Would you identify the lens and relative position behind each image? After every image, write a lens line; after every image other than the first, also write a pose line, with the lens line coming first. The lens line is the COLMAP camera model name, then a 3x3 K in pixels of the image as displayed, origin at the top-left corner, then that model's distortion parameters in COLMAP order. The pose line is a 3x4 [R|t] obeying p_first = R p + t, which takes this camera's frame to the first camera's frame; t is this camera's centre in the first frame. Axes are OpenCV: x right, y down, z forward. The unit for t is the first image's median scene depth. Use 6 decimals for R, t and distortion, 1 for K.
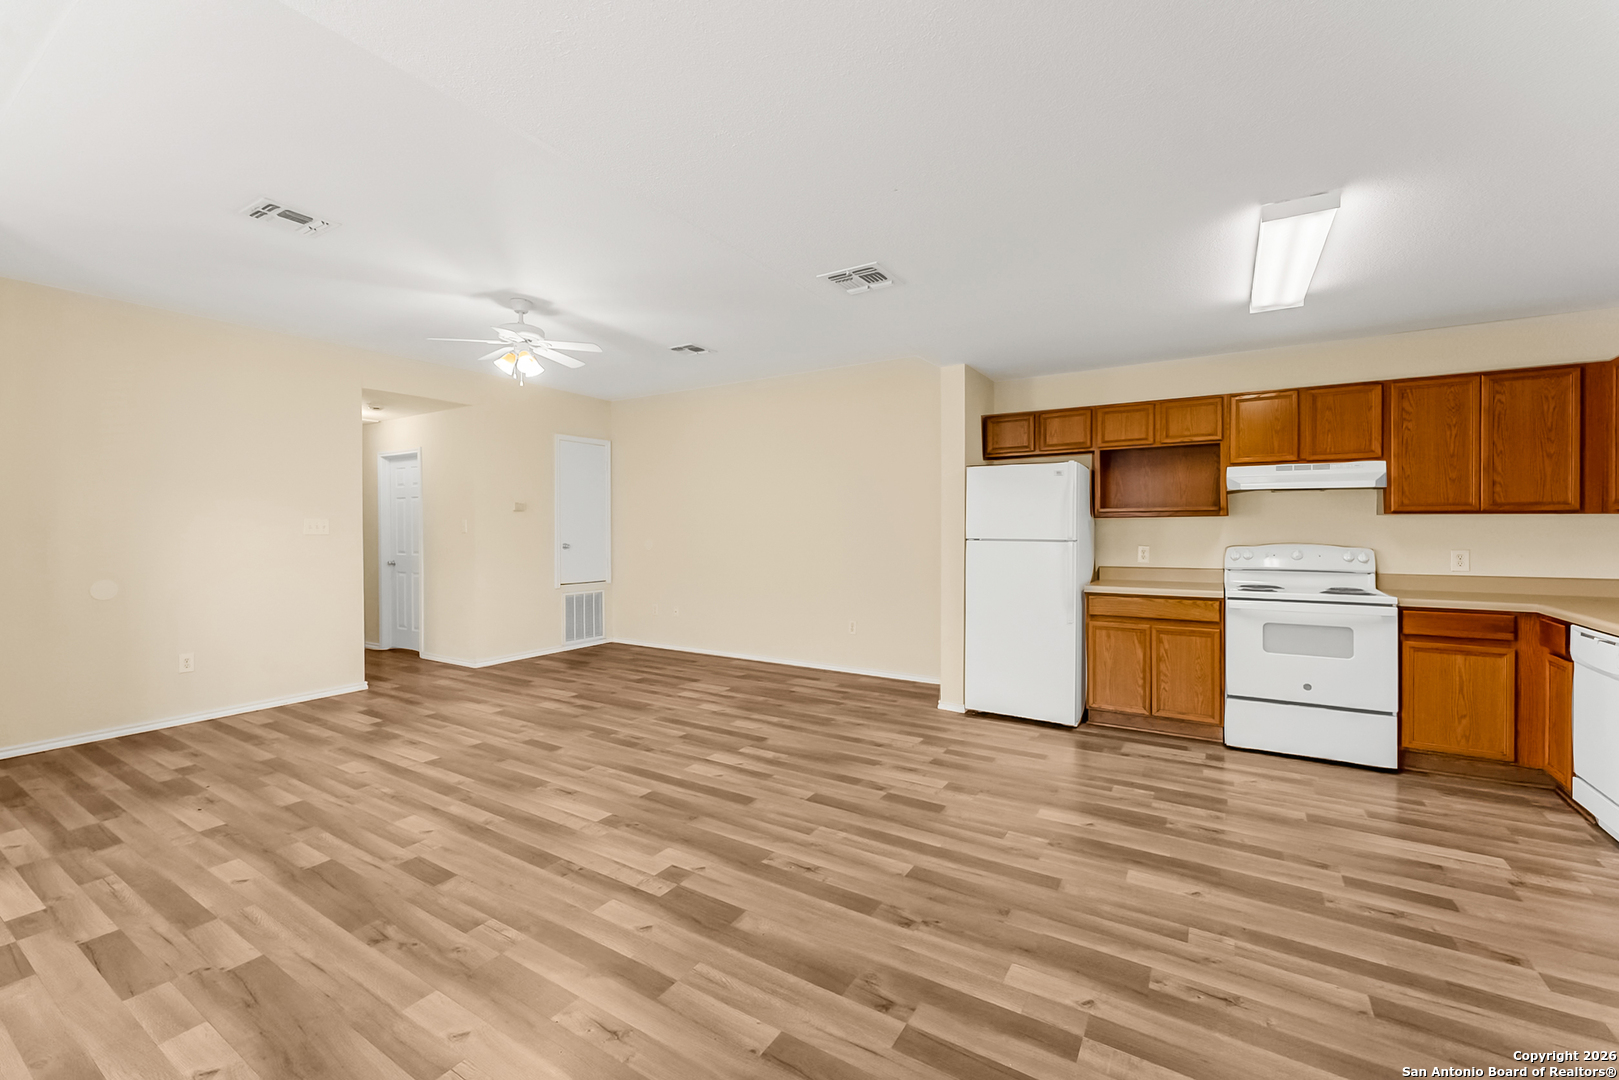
lens RADIAL K [[662.2, 0, 807.6], [0, 662.2, 529.5], [0, 0, 1]] dist [0.001116, 0.000193]
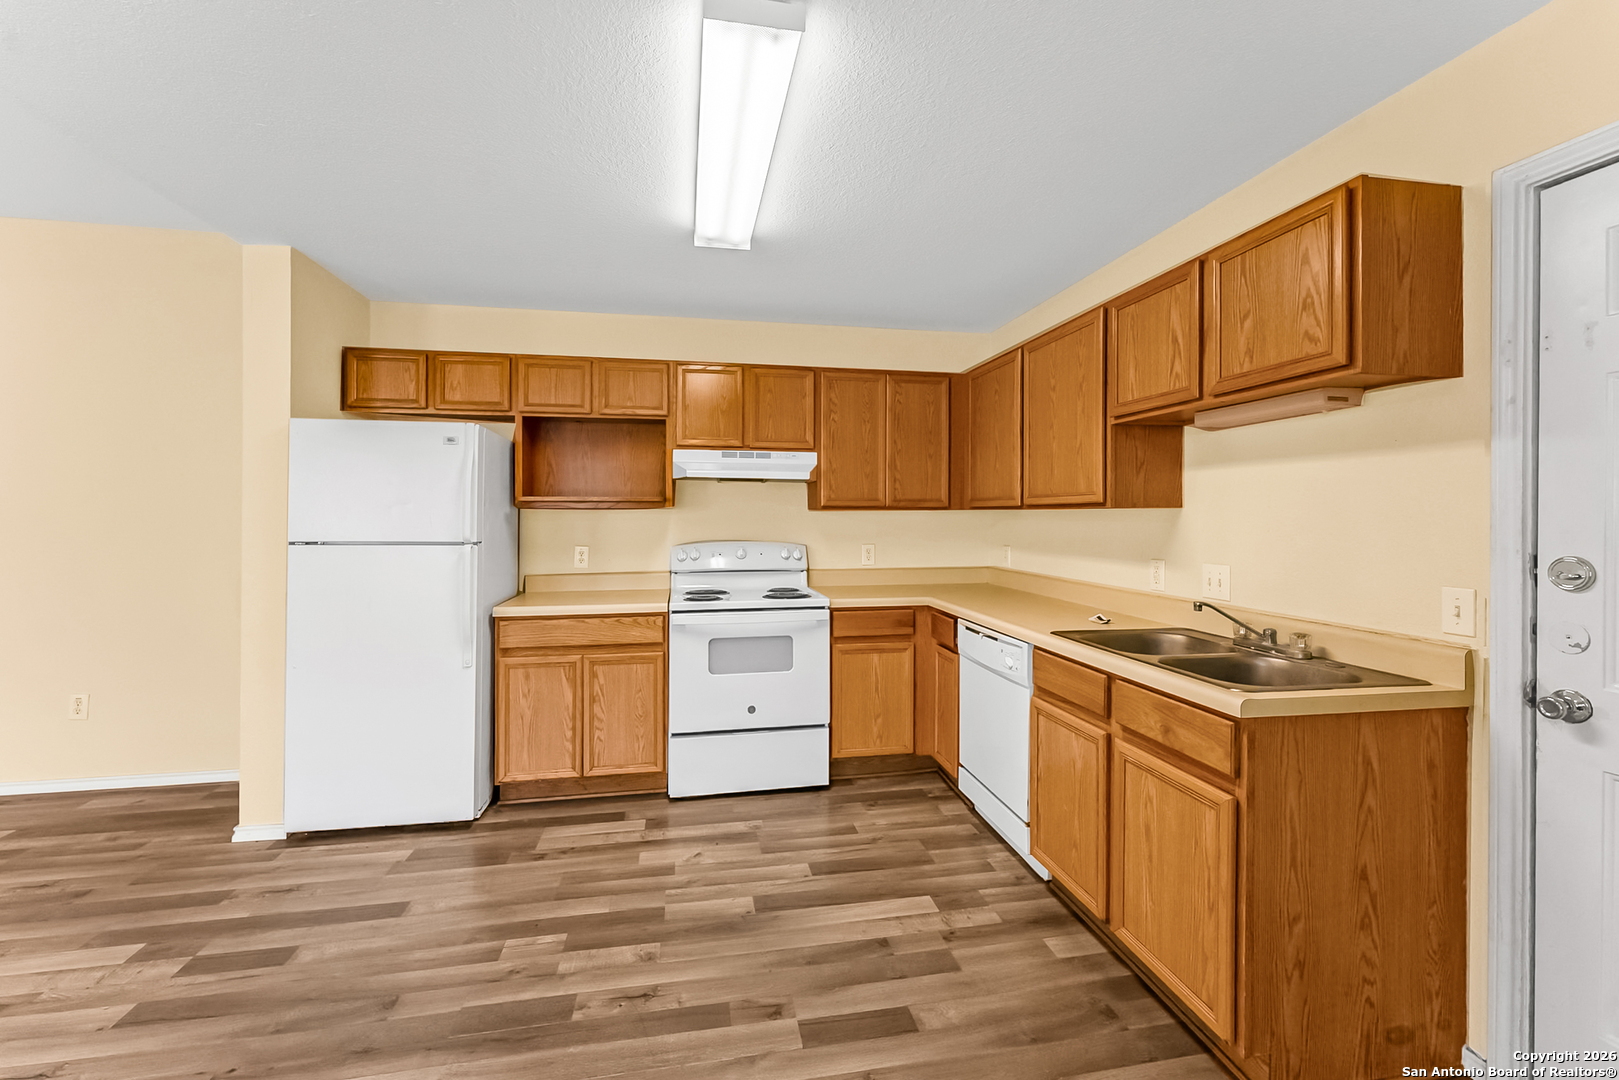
lens RADIAL K [[663.7, 0, 803.8], [0, 663.7, 515.3], [0, 0, 1]] dist [-0.000295, -0.000137]
pose [[0.740057, 0.004675, 0.672528, 0.212752], [-0.000227, 0.999978, -0.006702, -0.007095], [-0.672545, 0.004807, 0.740041, 0.299599]]
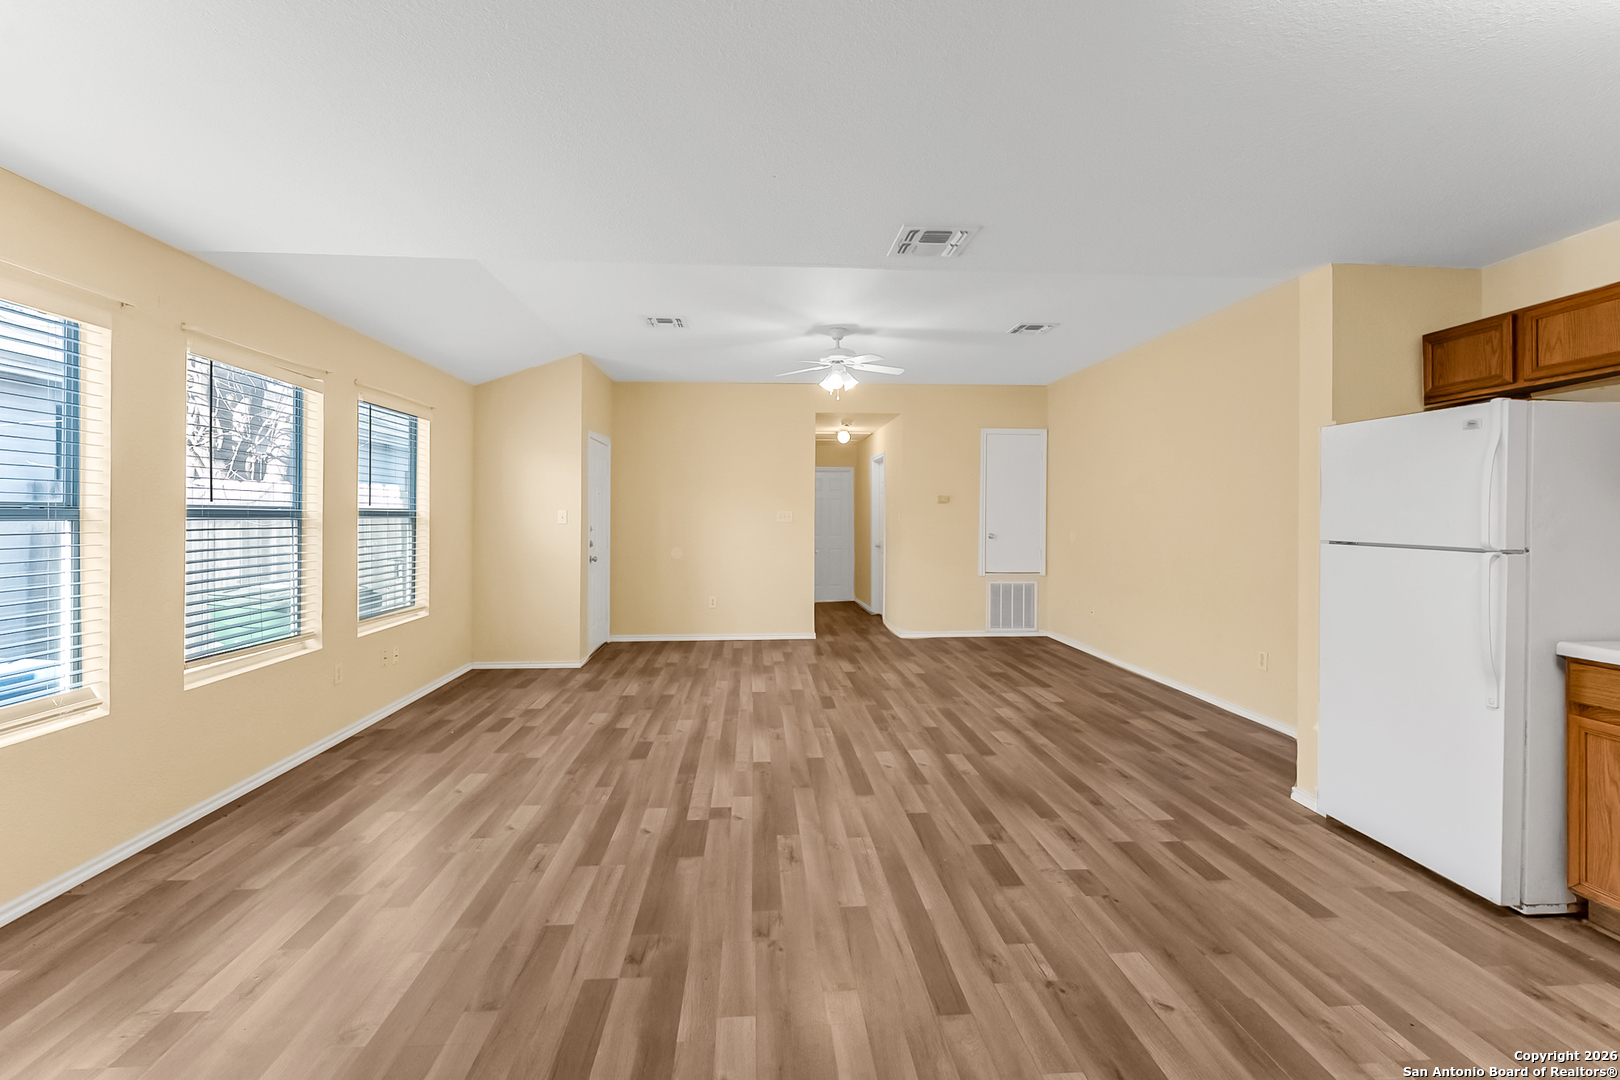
lens RADIAL K [[664.1, 0, 804.3], [0, 664.1, 515.3], [0, 0, 1]] dist [-0.000295, -0.000137]
pose [[0.587203, 0.002935, -0.809434, 0.539845], [-0.005656, 0.999984, -0.000478, -0.008660], [0.809420, 0.004859, 0.587210, 0.267188]]
